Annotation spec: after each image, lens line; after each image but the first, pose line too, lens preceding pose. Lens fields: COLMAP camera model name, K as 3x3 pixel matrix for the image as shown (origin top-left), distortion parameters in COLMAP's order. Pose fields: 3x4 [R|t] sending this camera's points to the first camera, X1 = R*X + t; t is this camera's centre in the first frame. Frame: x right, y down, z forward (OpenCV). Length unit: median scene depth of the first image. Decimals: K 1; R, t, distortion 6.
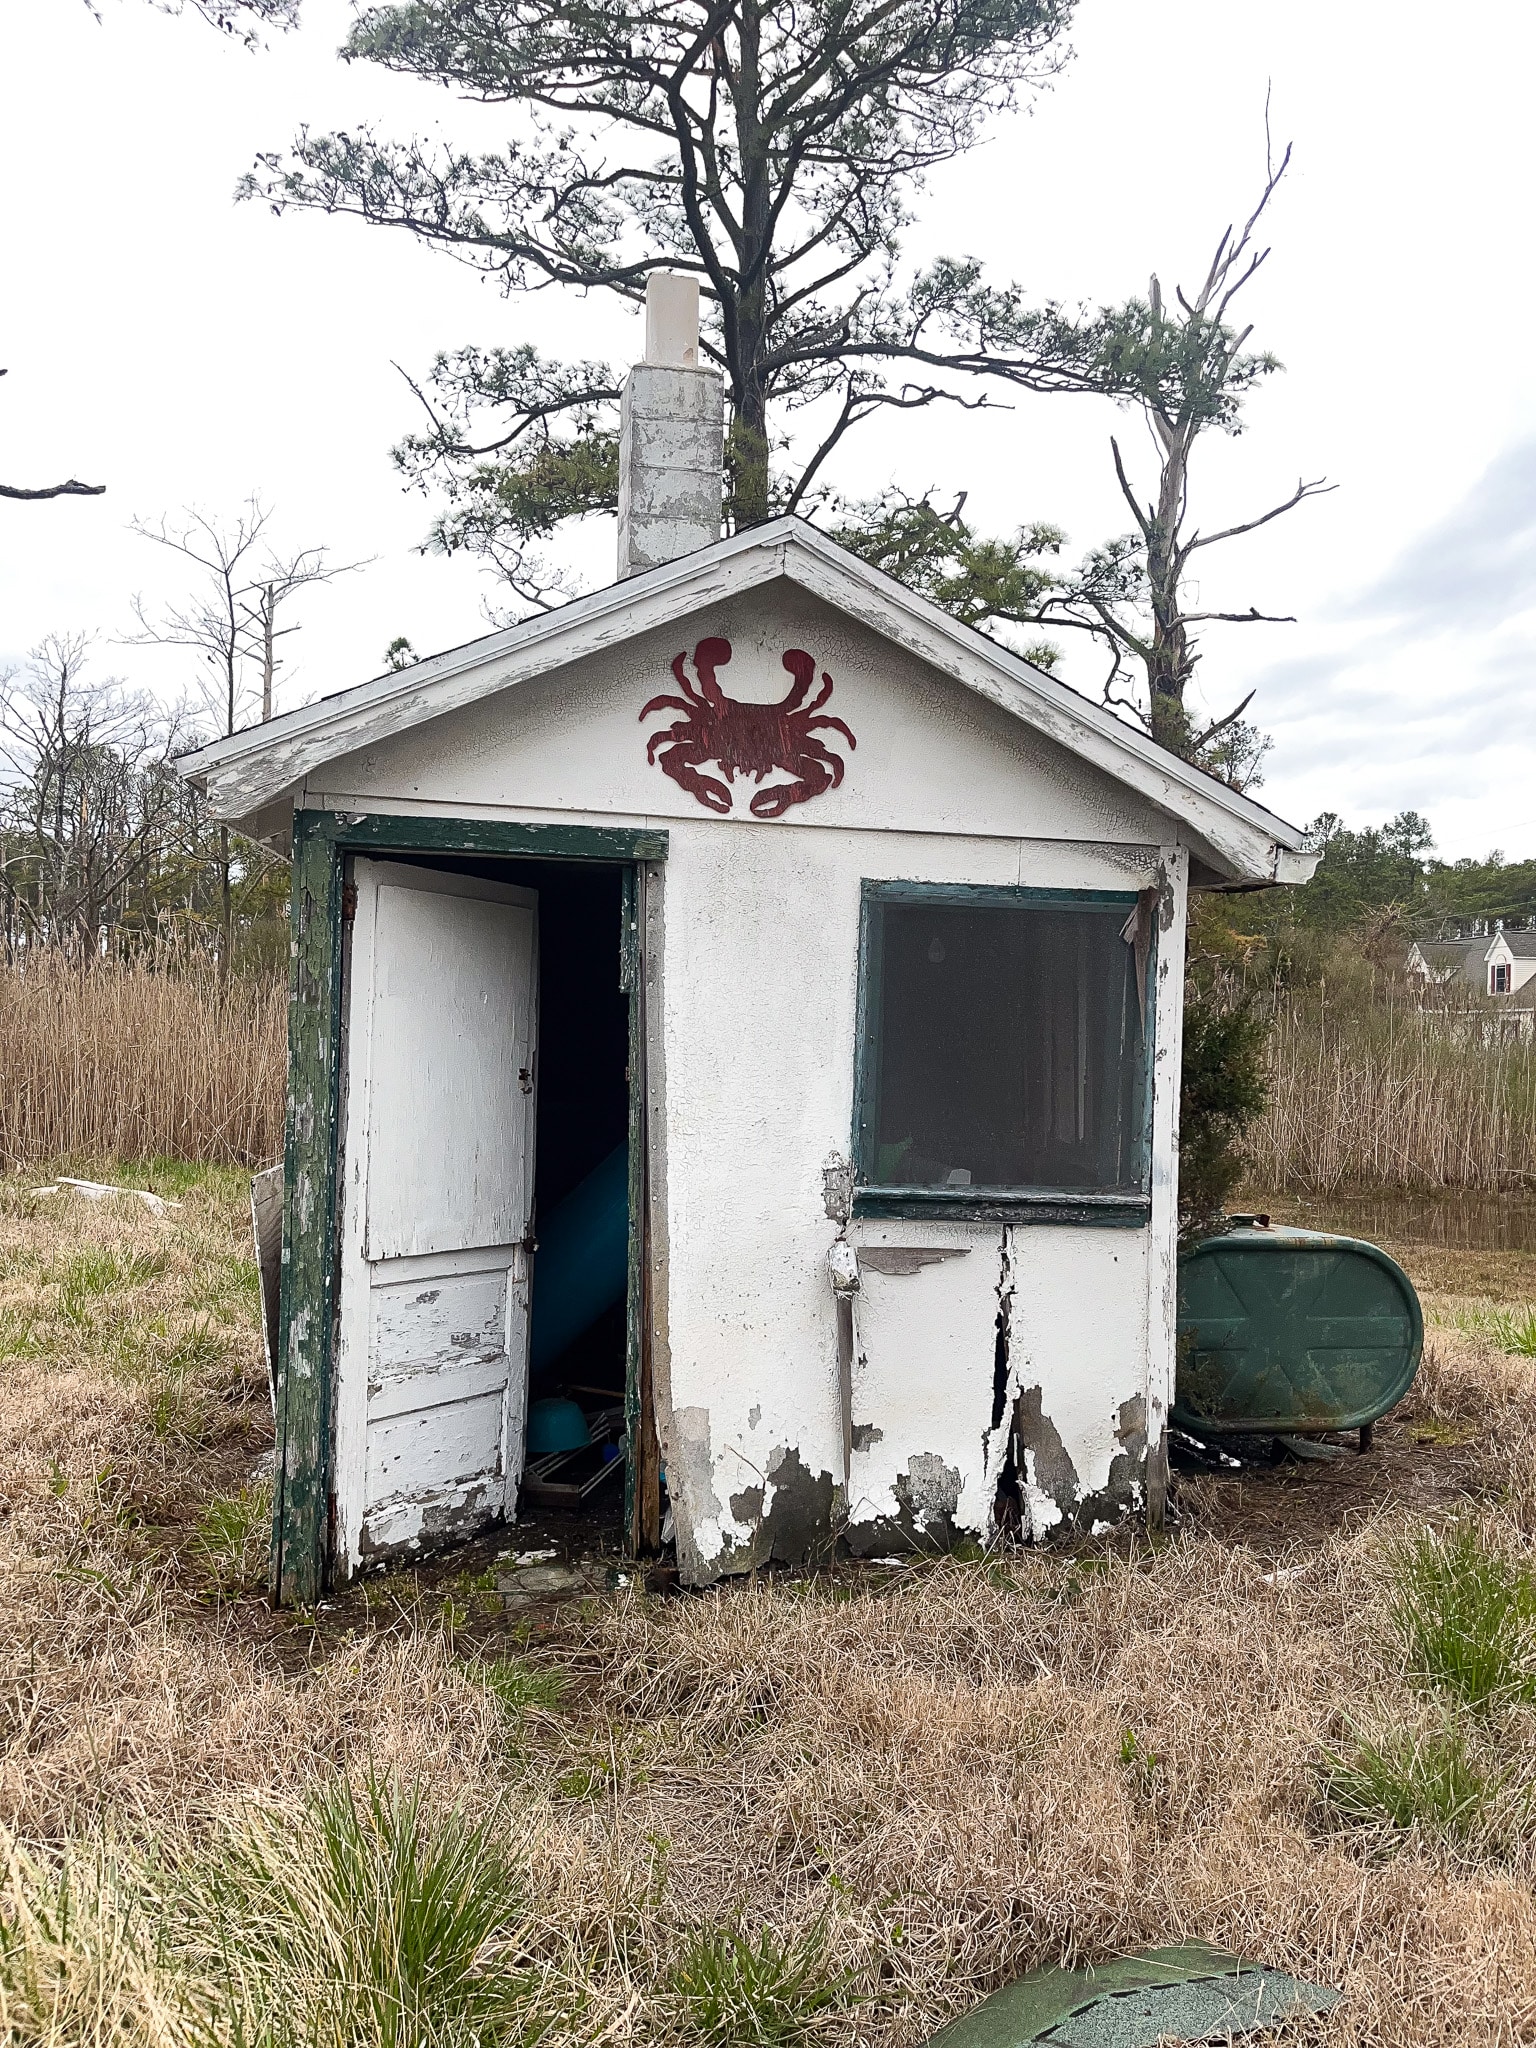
lens RADIAL K [[1537.8, 0, 768.0], [0, 1537.8, 1024.0], [0, 0, 1]] dist [0.056740, -0.000629]
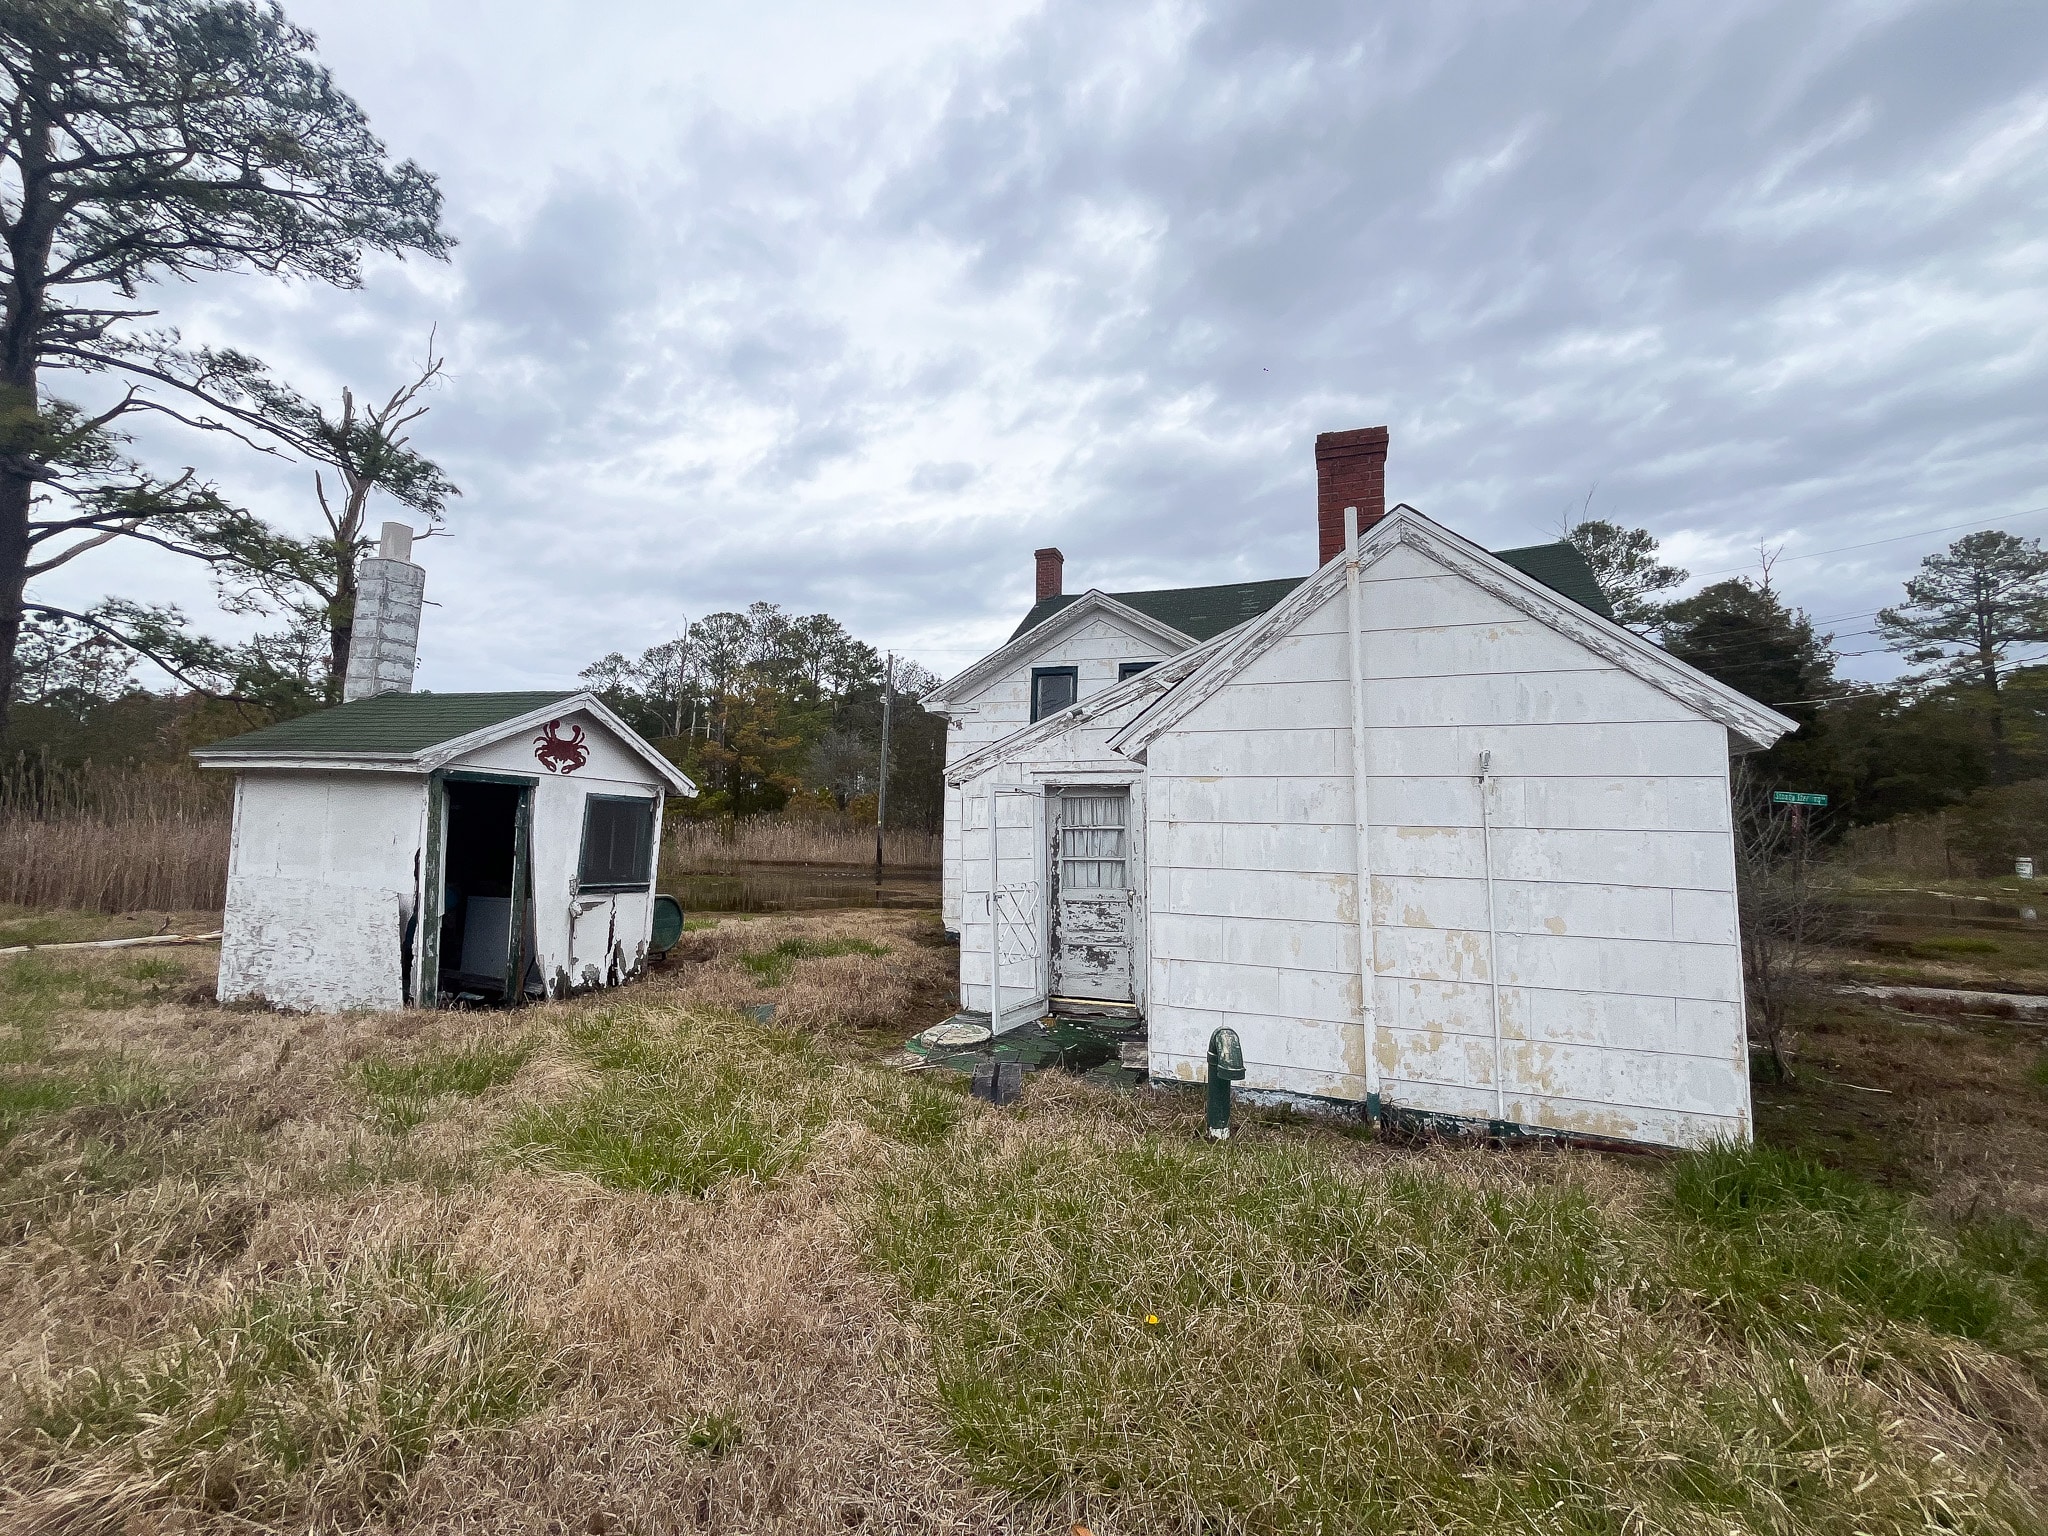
lens RADIAL K [[828.5, 0, 1020.5], [0, 828.5, 767.3], [0, 0, 1]] dist [-0.001596, -0.000558]
pose [[0.501885, 0.057513, 0.863020, -1.003542], [-0.009410, 0.998091, -0.061042, -0.046633], [-0.864883, 0.022515, 0.501468, -0.716663]]
